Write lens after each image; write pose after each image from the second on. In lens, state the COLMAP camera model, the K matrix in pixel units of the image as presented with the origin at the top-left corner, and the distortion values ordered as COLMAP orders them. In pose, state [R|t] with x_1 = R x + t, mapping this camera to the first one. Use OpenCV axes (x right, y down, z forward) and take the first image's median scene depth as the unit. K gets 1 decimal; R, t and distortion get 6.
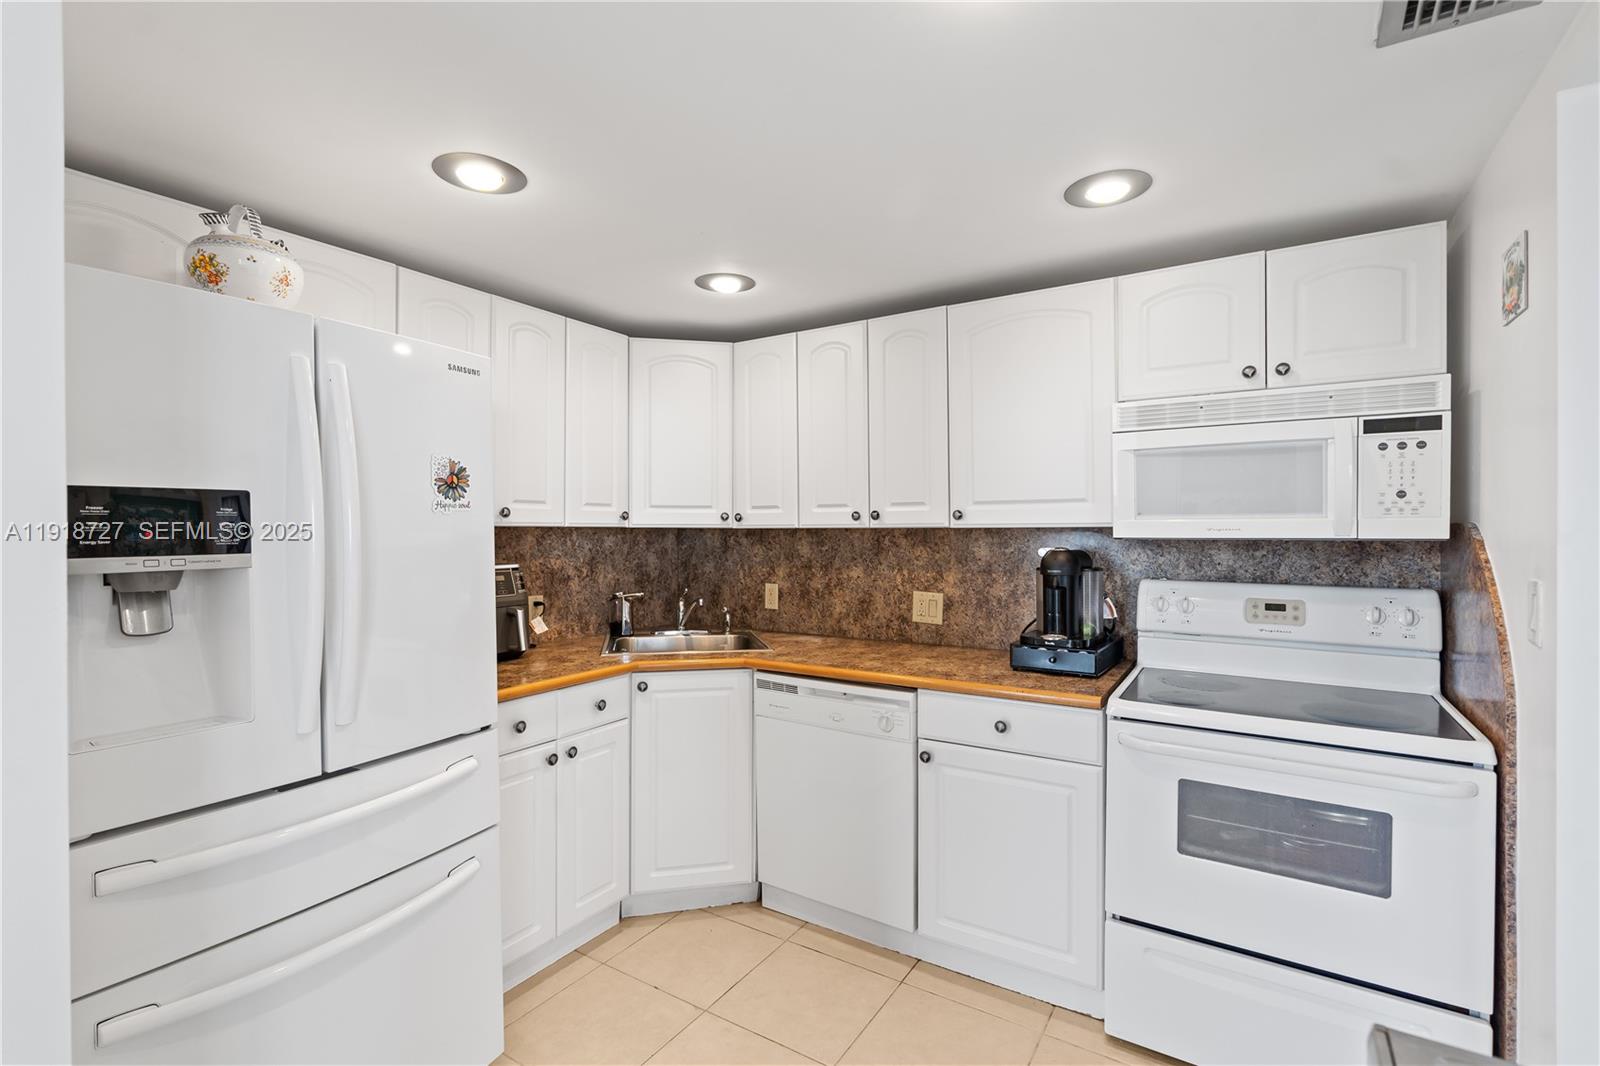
lens RADIAL K [[730.6, 0, 802.4], [0, 730.6, 533.7], [0, 0, 1]] dist [-0.006038, 0.002654]
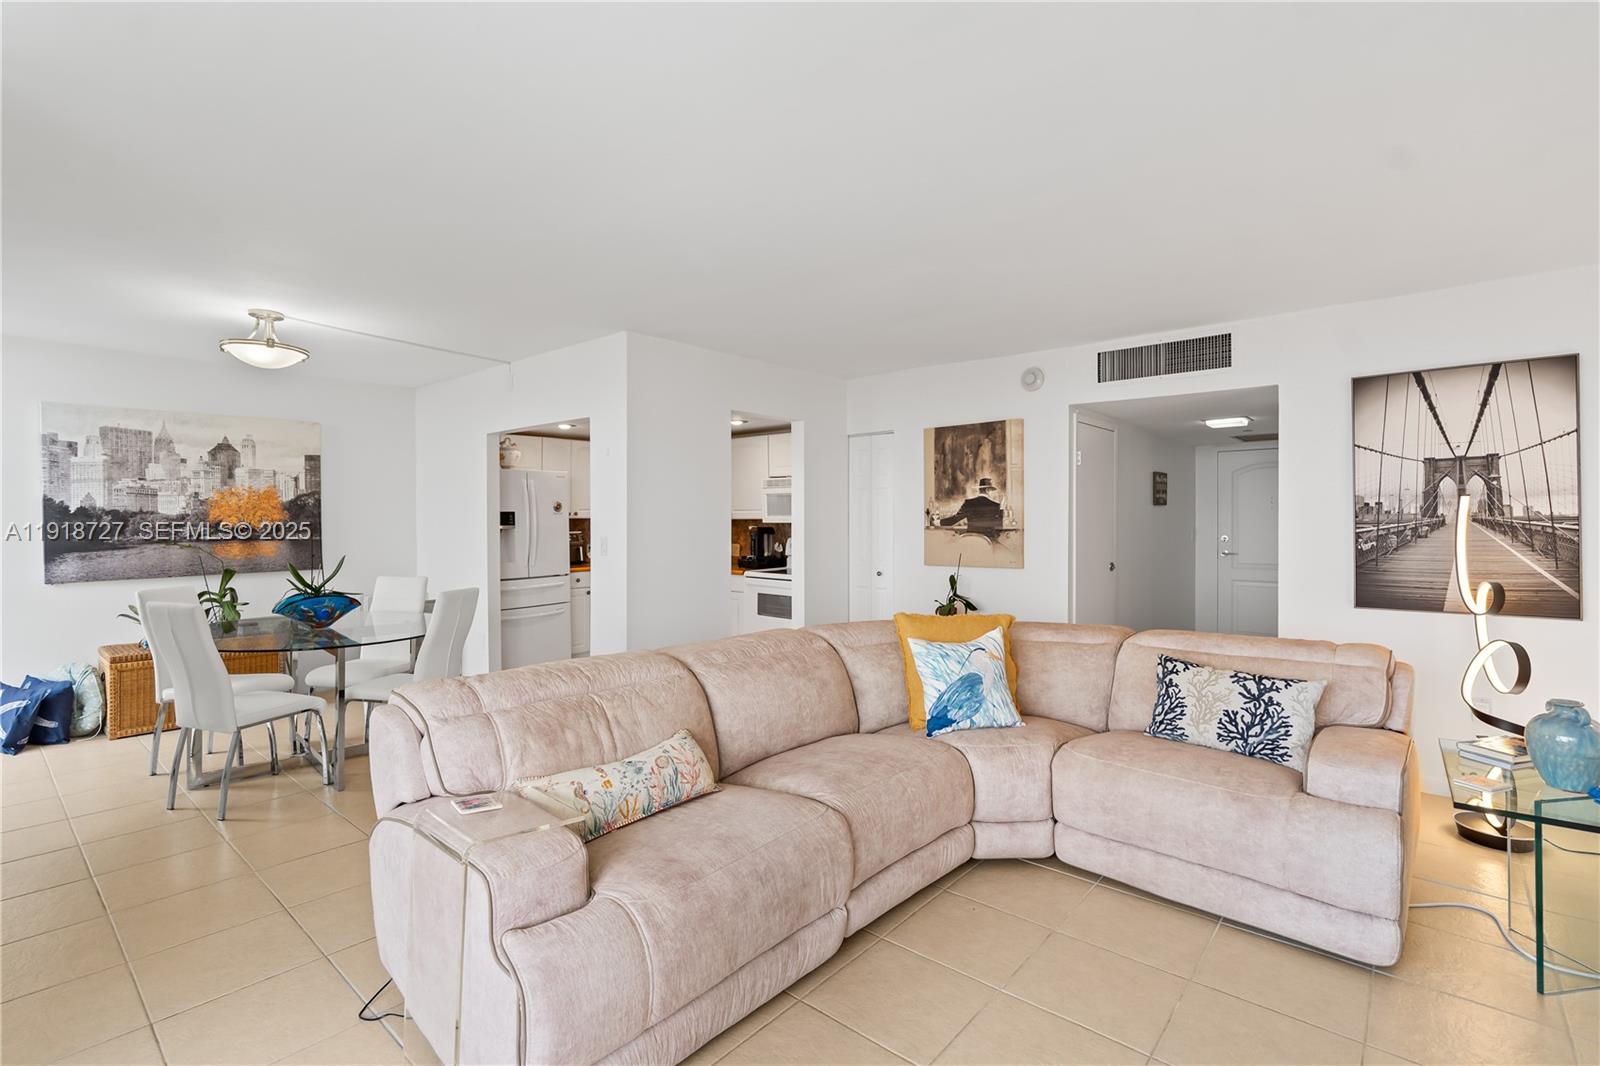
lens RADIAL K [[730.6, 0, 797.4], [0, 730.6, 525.9], [0, 0, 1]] dist [-0.006038, 0.002654]
pose [[0.989227, 0.003274, -0.146356, 0.898157], [-0.002070, 0.999963, 0.008382, -0.006259], [0.146378, -0.007989, 0.989196, -1.765457]]
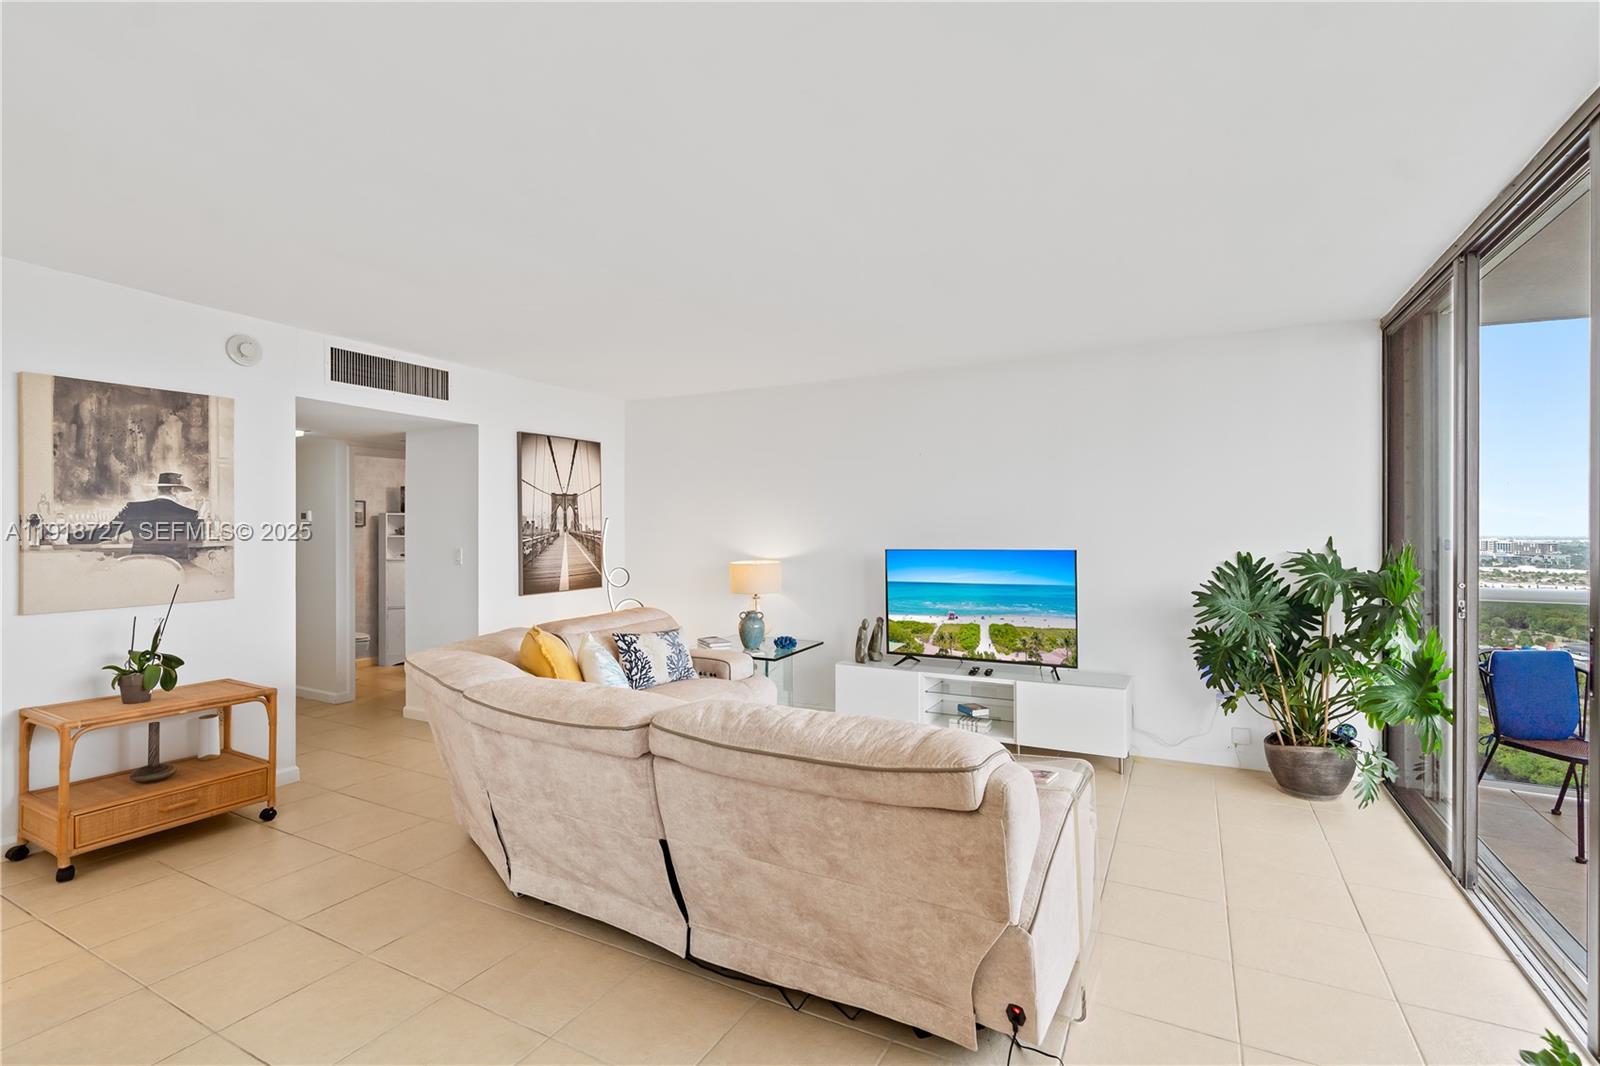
lens RADIAL K [[730.6, 0, 814.0], [0, 730.6, 537.1], [0, 0, 1]] dist [-0.006038, 0.002654]
pose [[-0.092142, -0.004015, 0.995738, -0.416669], [0.003013, 0.999986, 0.004310, -0.003136], [-0.995741, 0.003397, -0.092129, -0.725548]]
